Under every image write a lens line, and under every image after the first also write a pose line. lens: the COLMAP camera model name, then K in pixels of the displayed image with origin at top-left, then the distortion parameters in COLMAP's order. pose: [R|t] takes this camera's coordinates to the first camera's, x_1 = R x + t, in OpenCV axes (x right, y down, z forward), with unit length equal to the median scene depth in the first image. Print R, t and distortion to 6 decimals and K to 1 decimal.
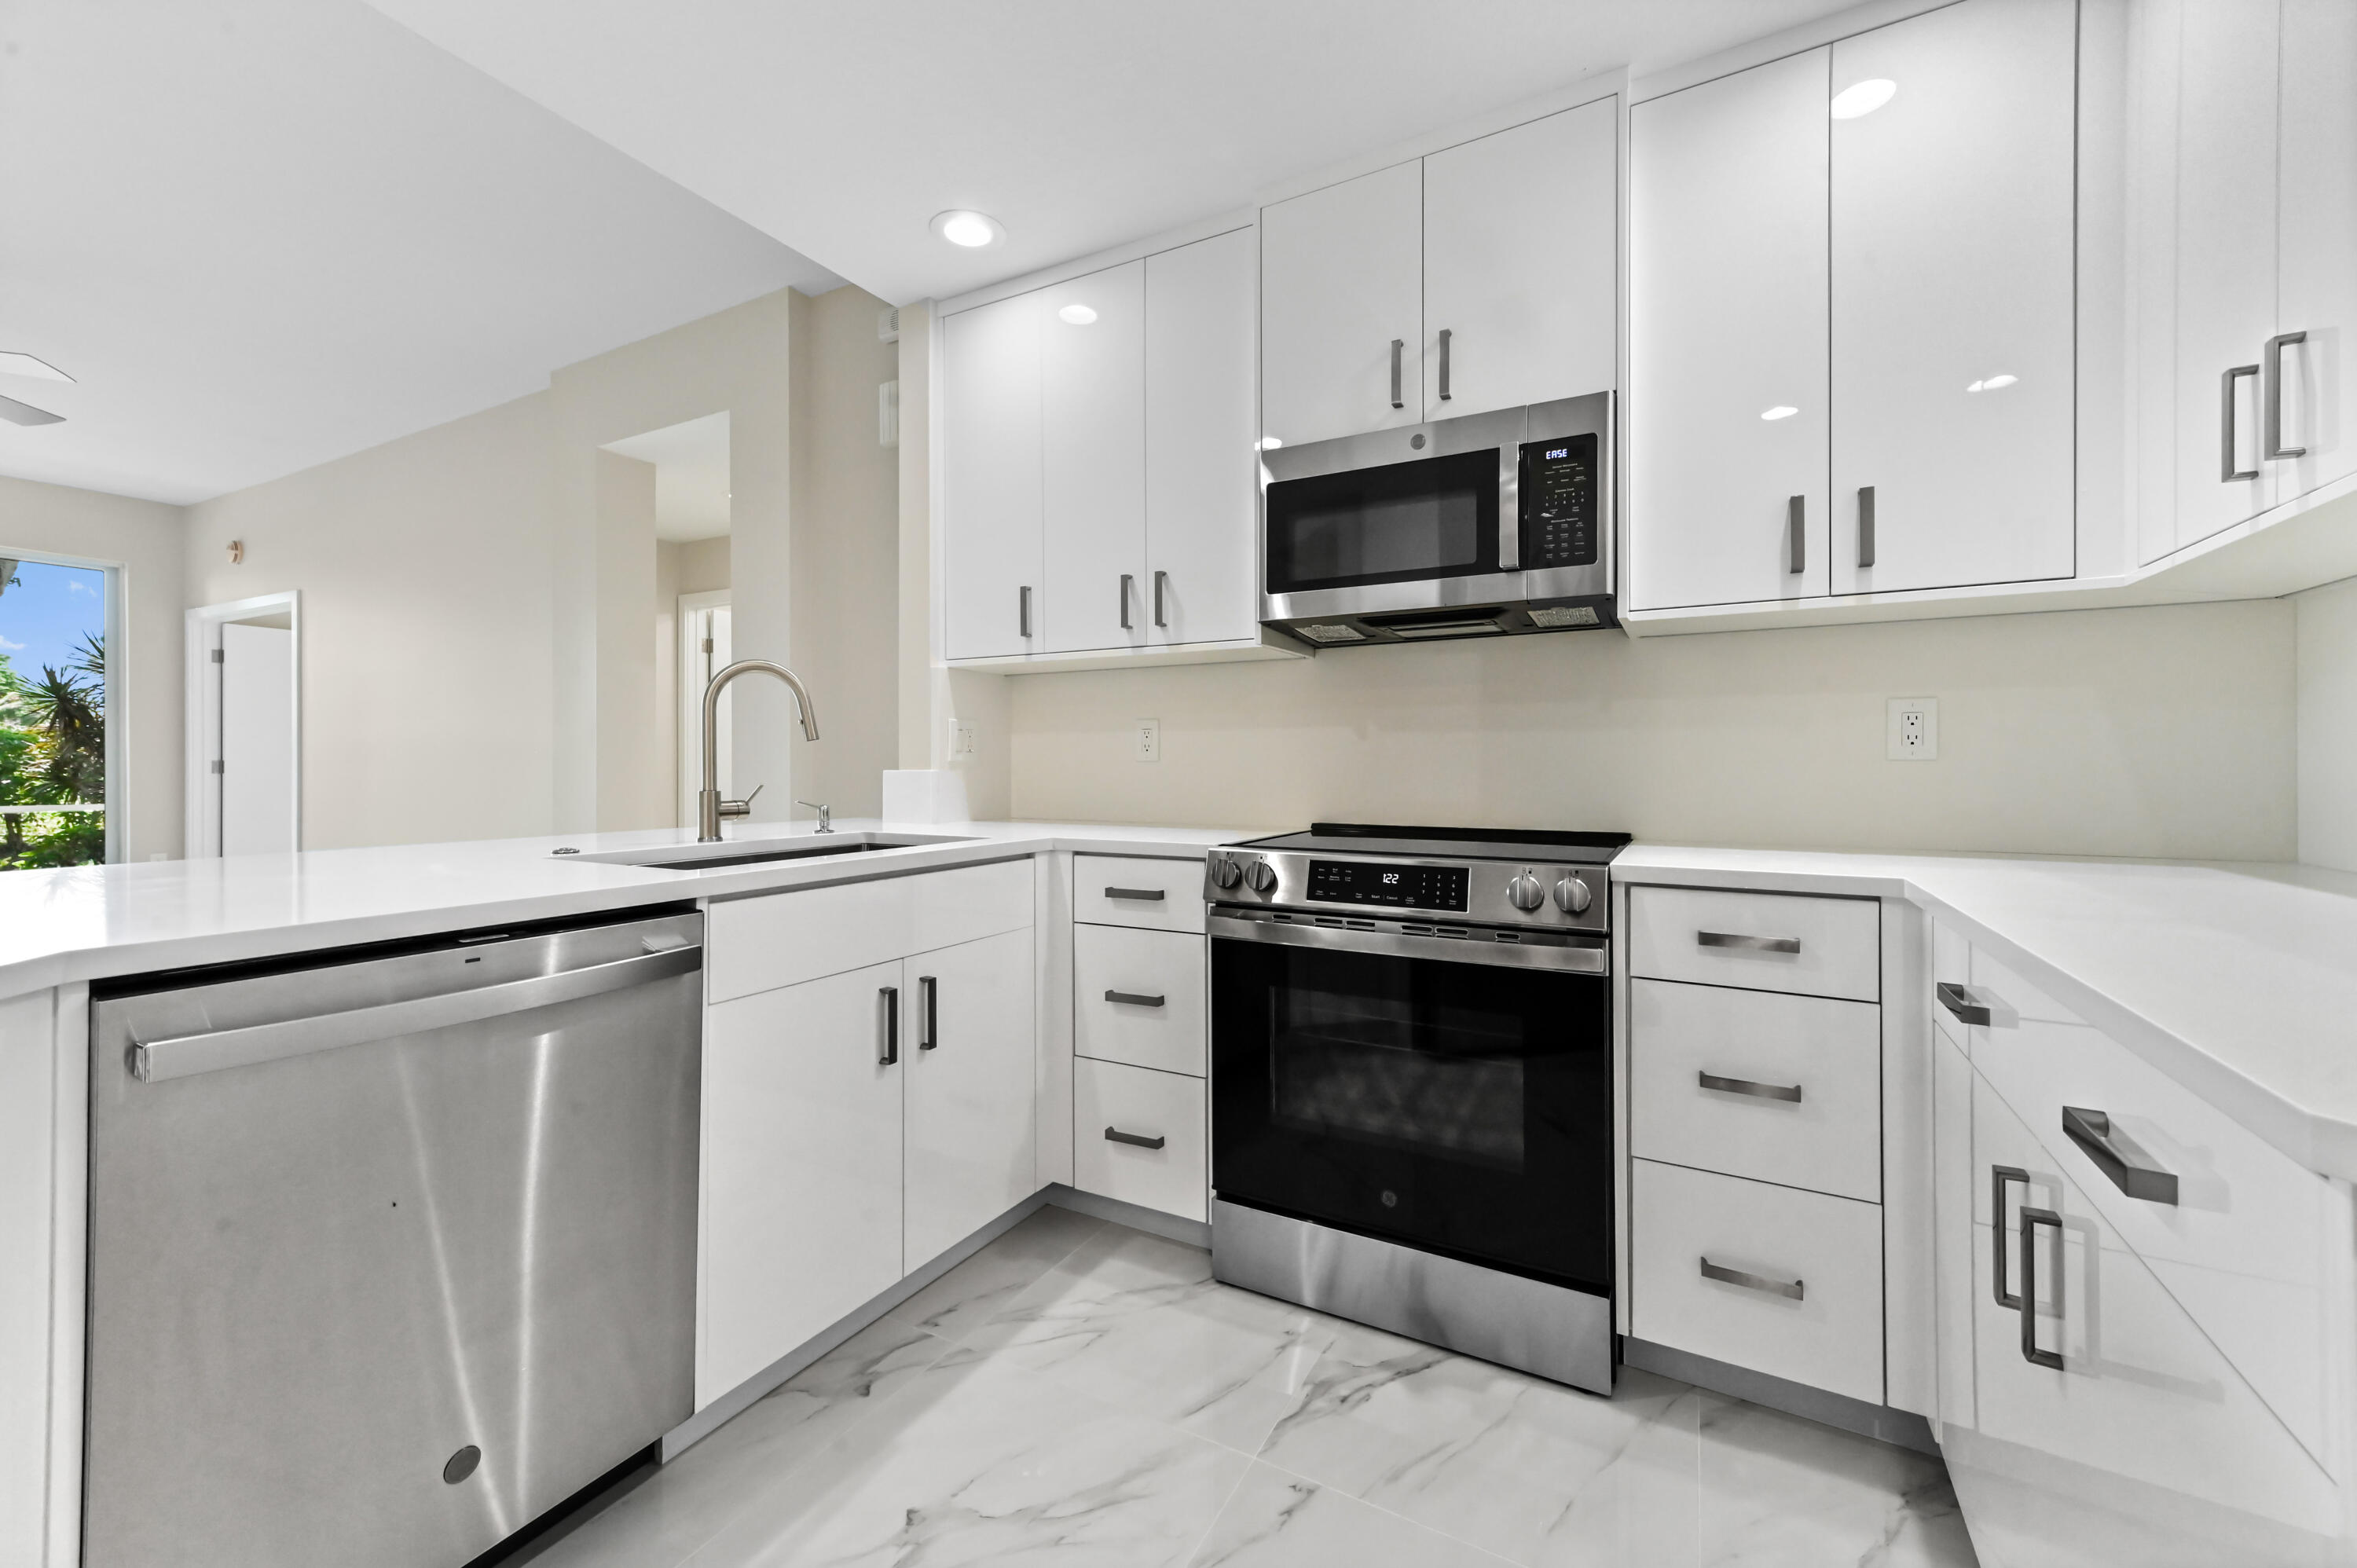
lens RADIAL K [[946.0, 0, 1176.9], [0, 946.0, 760.8], [0, 0, 1]] dist [0.018266, 0.000127]
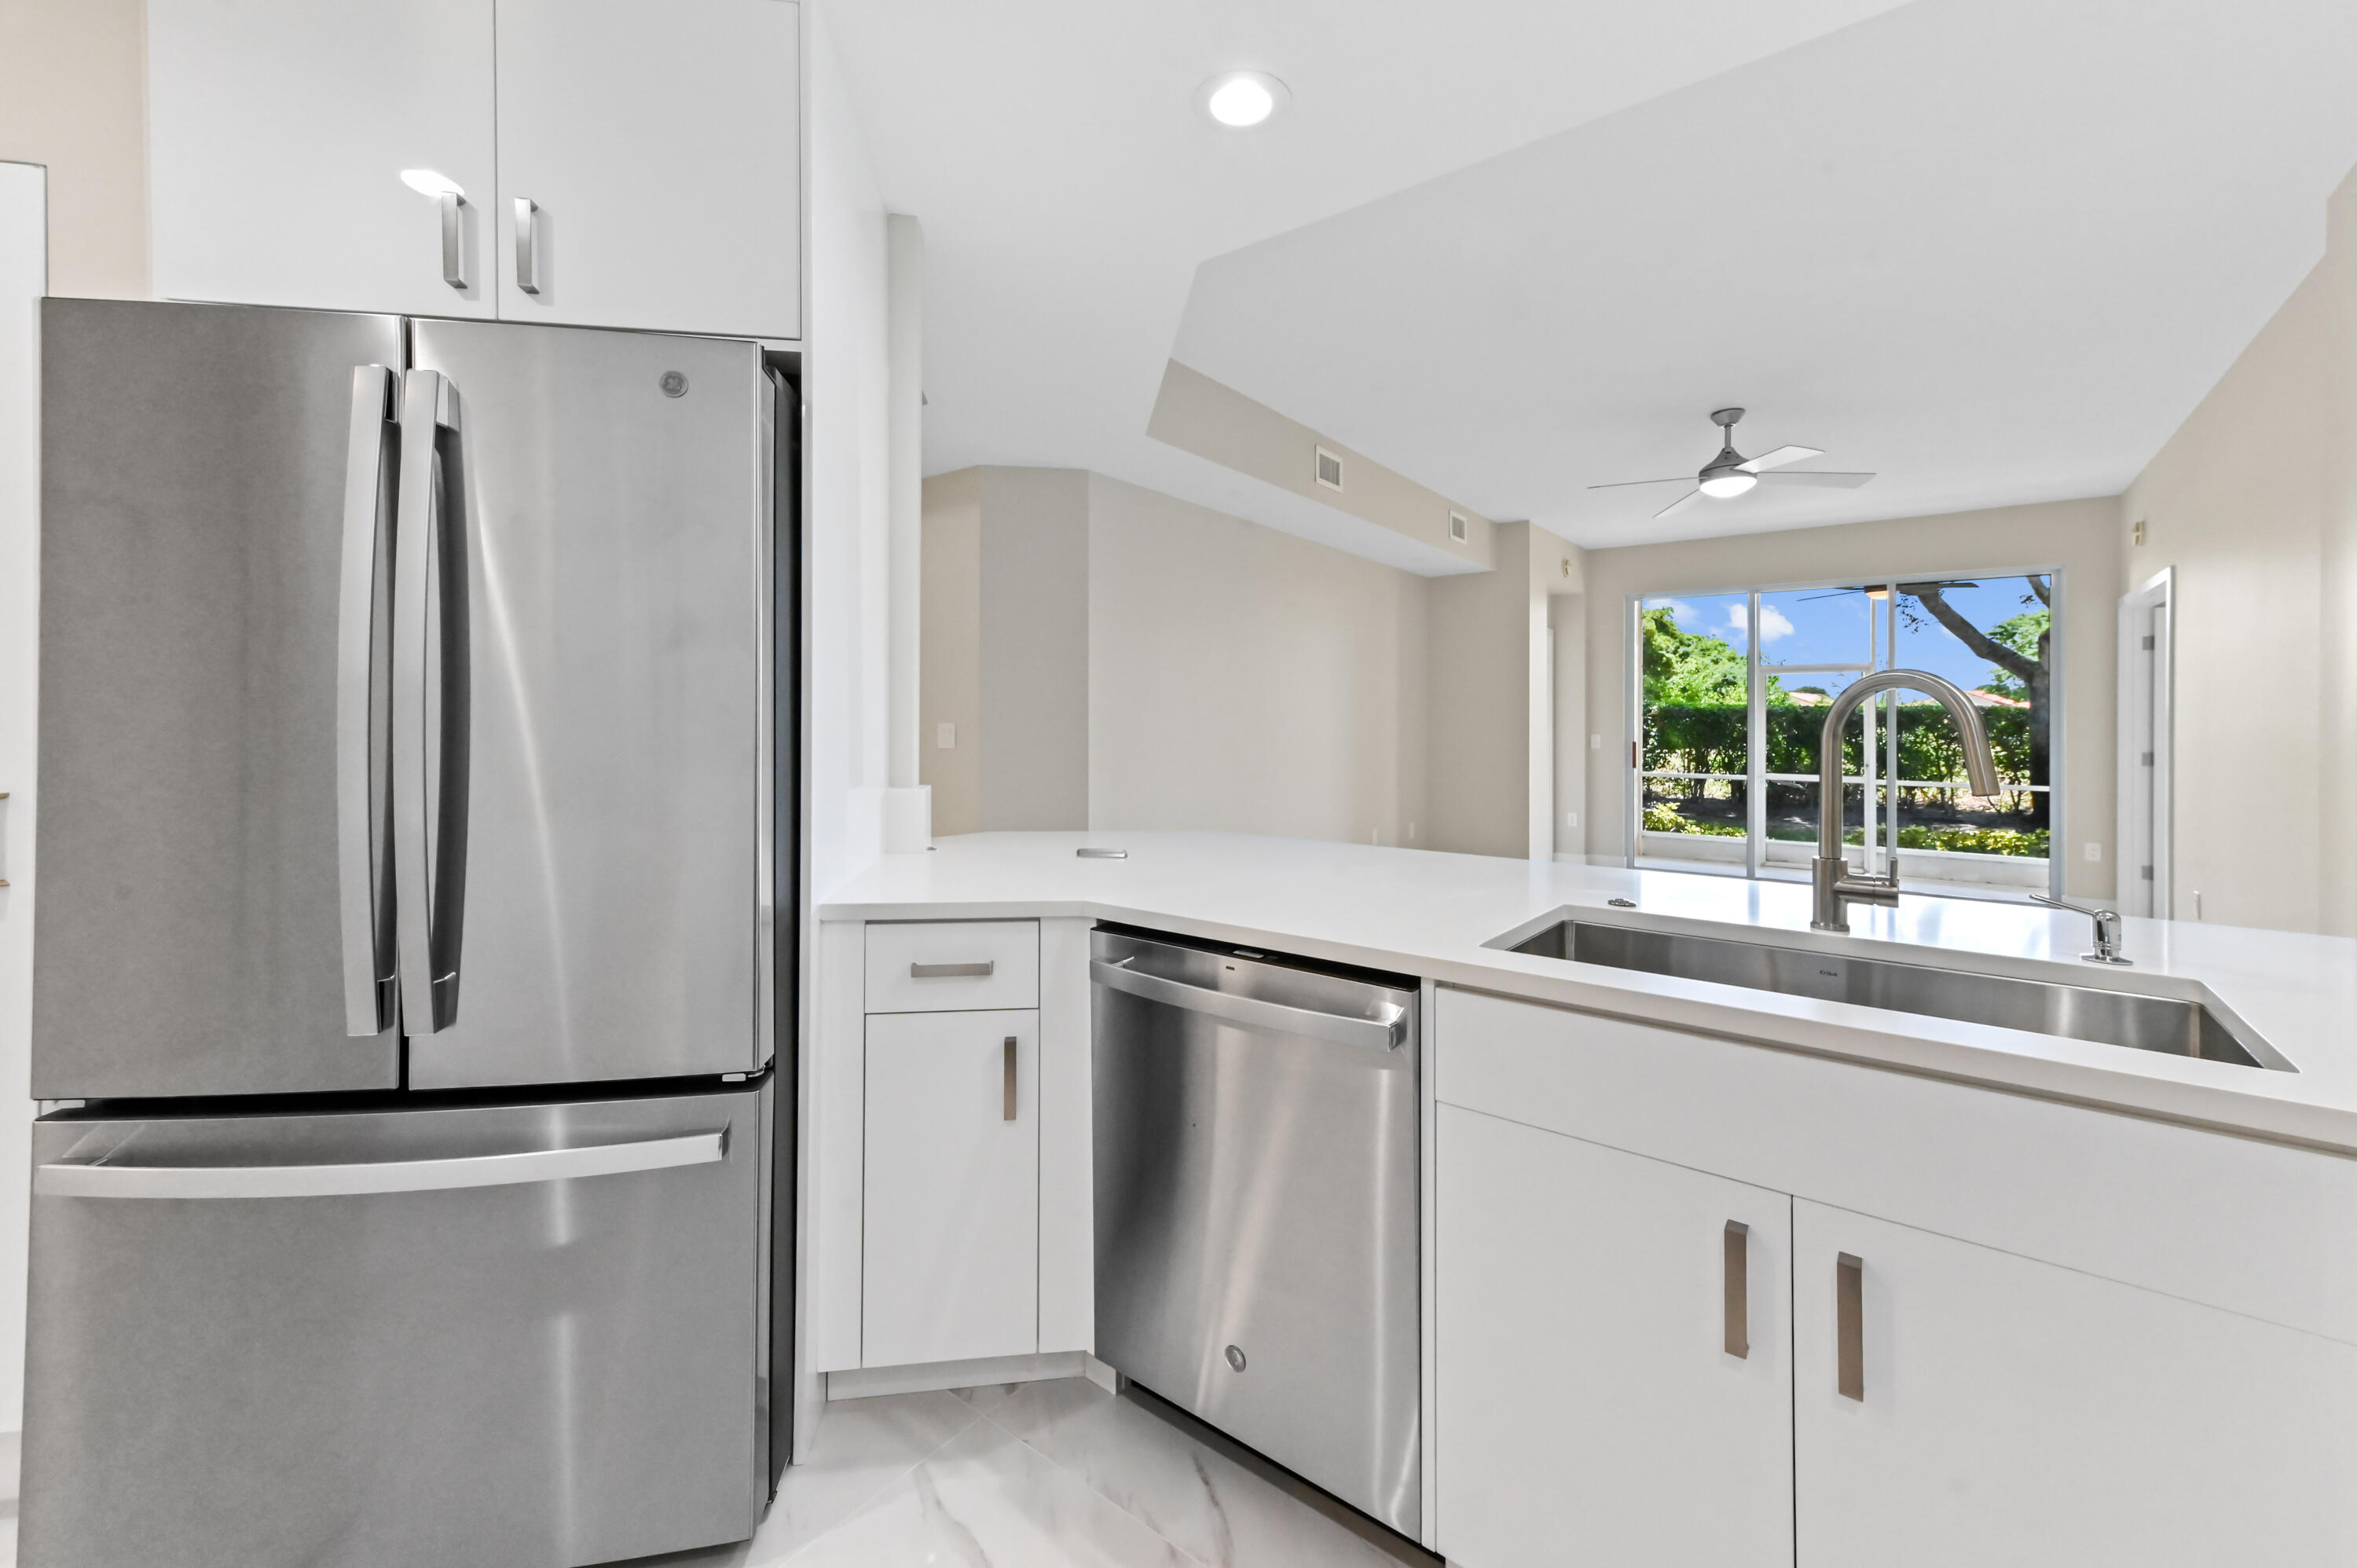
lens RADIAL K [[940.3, 0, 1177.7], [0, 940.3, 727.1], [0, 0, 1]] dist [-0.000322, 0.000006]
pose [[-0.161304, -0.002649, -0.986901, 0.083948], [-0.005512, 0.999983, -0.001783, -0.018873], [0.986889, 0.005152, -0.161316, 0.207119]]
